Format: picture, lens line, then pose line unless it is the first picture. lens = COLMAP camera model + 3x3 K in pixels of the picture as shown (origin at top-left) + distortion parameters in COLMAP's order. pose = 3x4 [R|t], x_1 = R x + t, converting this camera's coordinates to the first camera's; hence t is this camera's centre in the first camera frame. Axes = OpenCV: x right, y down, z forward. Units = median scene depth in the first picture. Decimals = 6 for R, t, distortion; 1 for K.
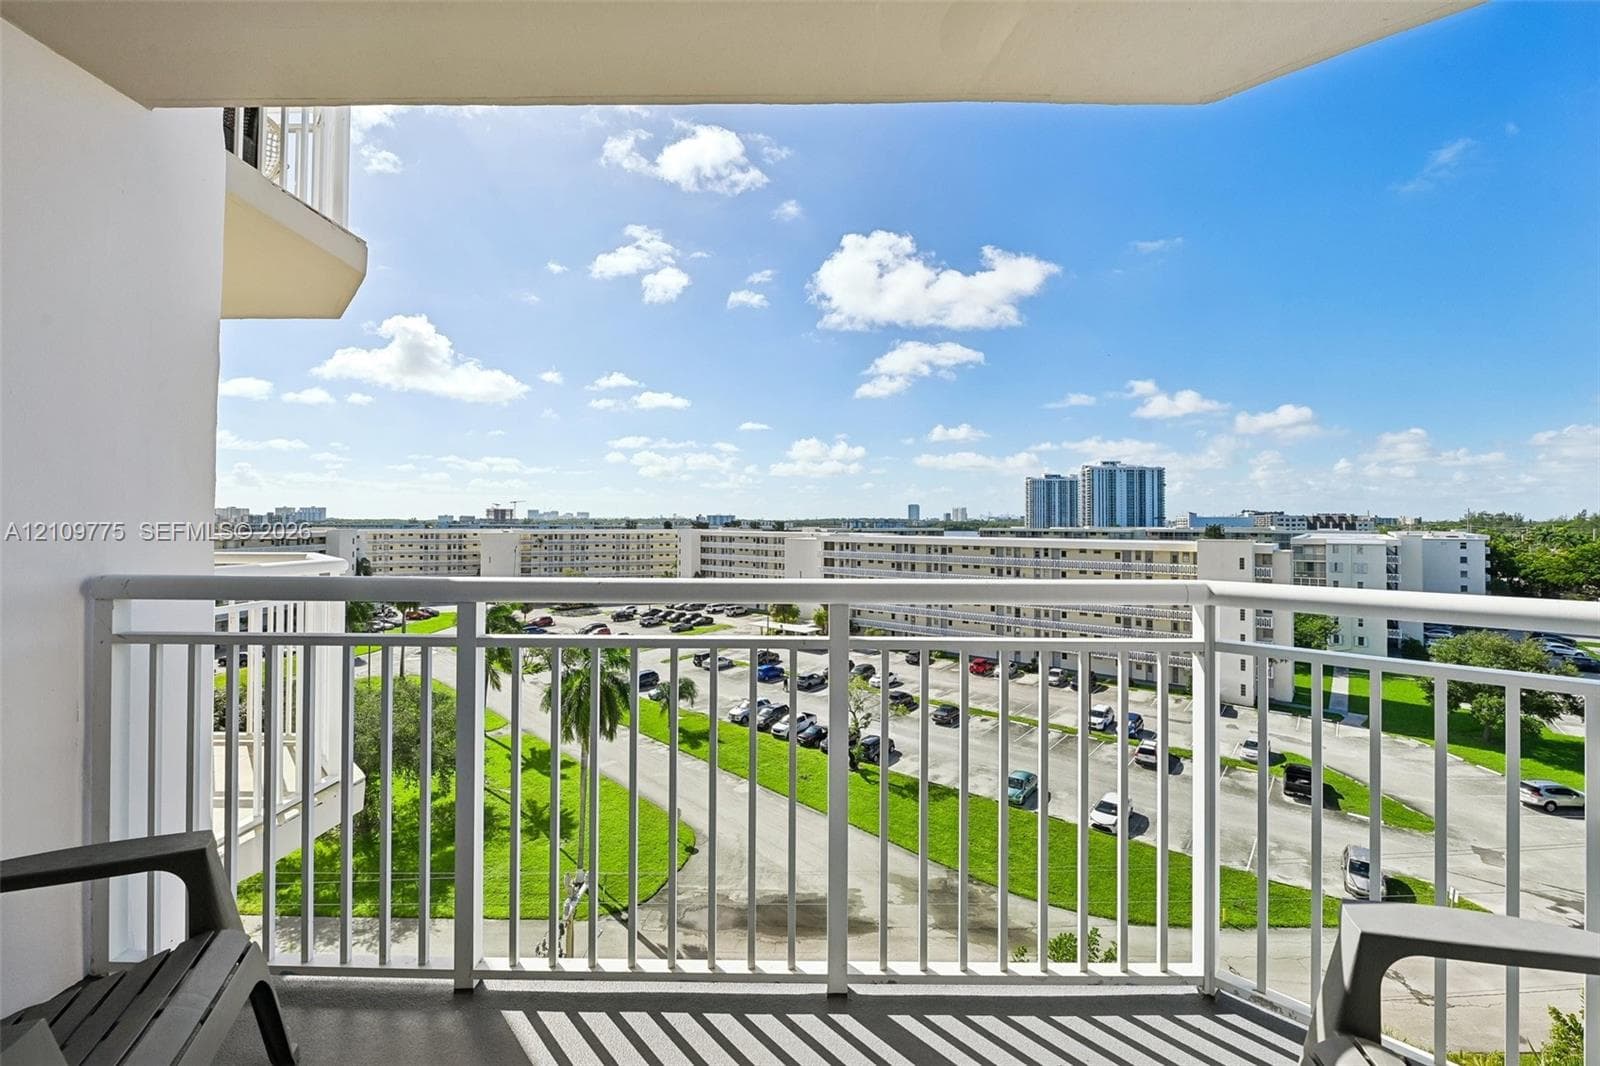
lens RADIAL K [[641.5, 0, 796.6], [0, 641.5, 525.9], [0, 0, 1]] dist [-0.002305, -0.000495]
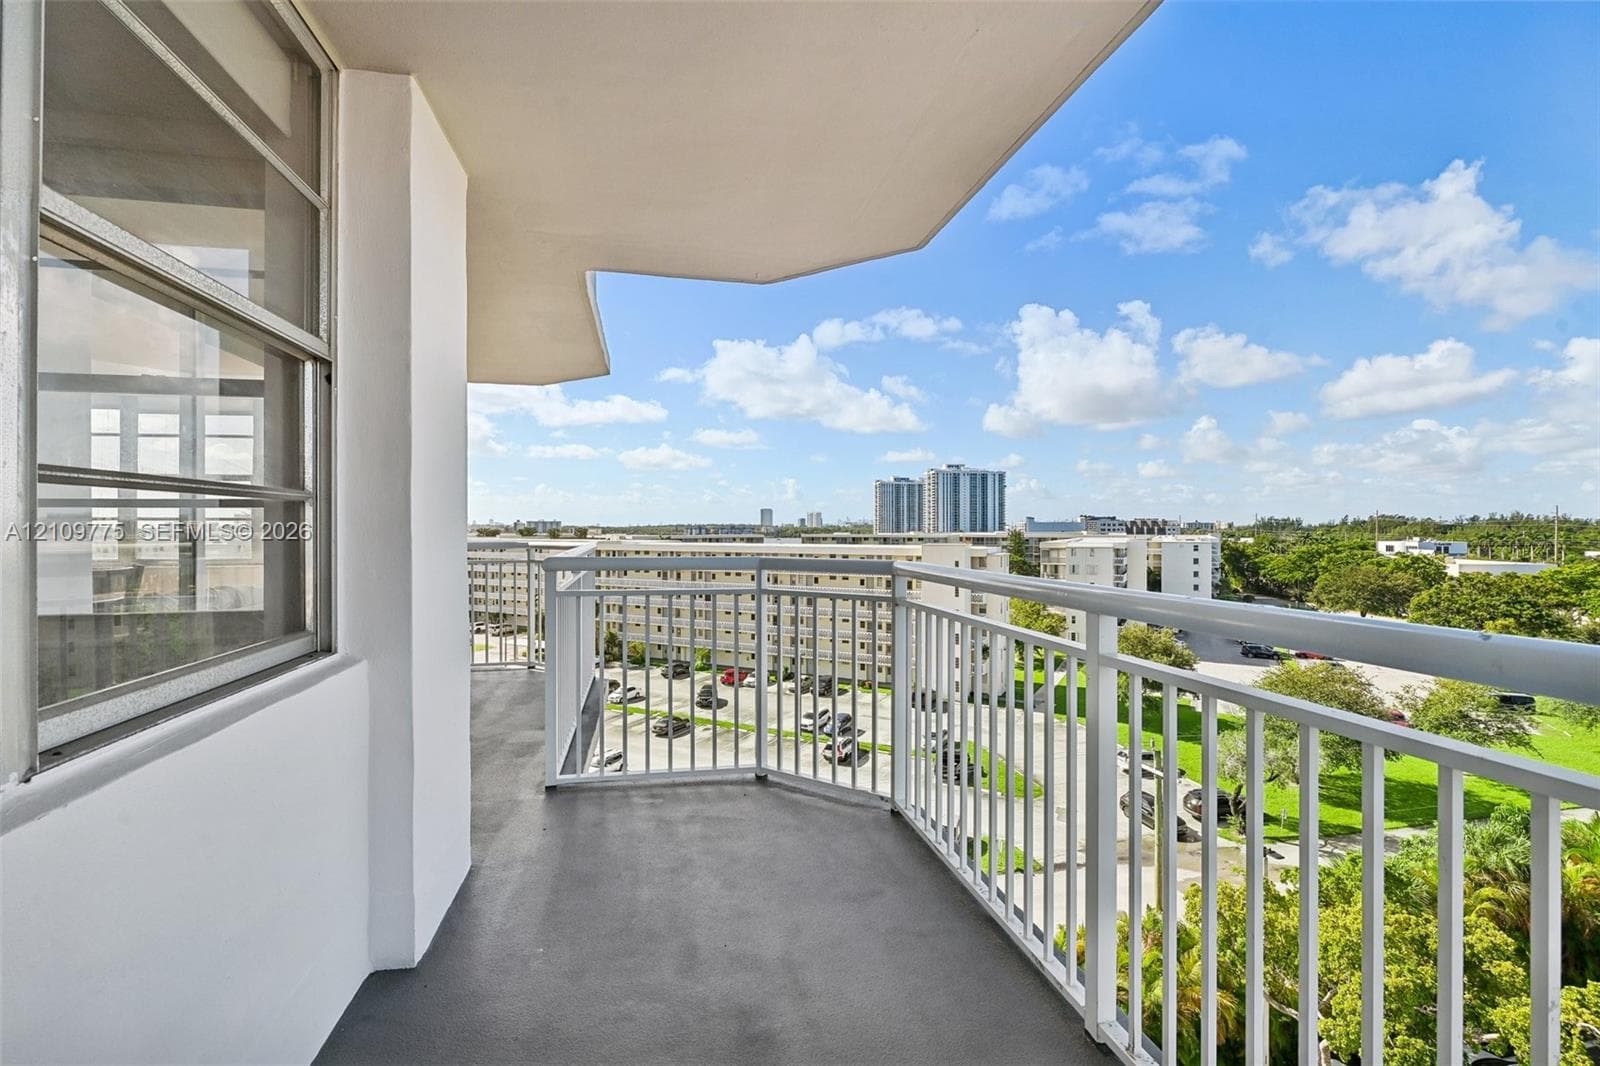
lens RADIAL K [[723.3, 0, 800.0], [0, 723.3, 533.0], [0, 0, 1]] dist [-0.003526, -0.000347]
pose [[0.979203, -0.004848, 0.202827, 0.206892], [0.004706, 0.999988, 0.001185, 0.001086], [-0.202831, -0.000205, 0.979214, -0.114836]]
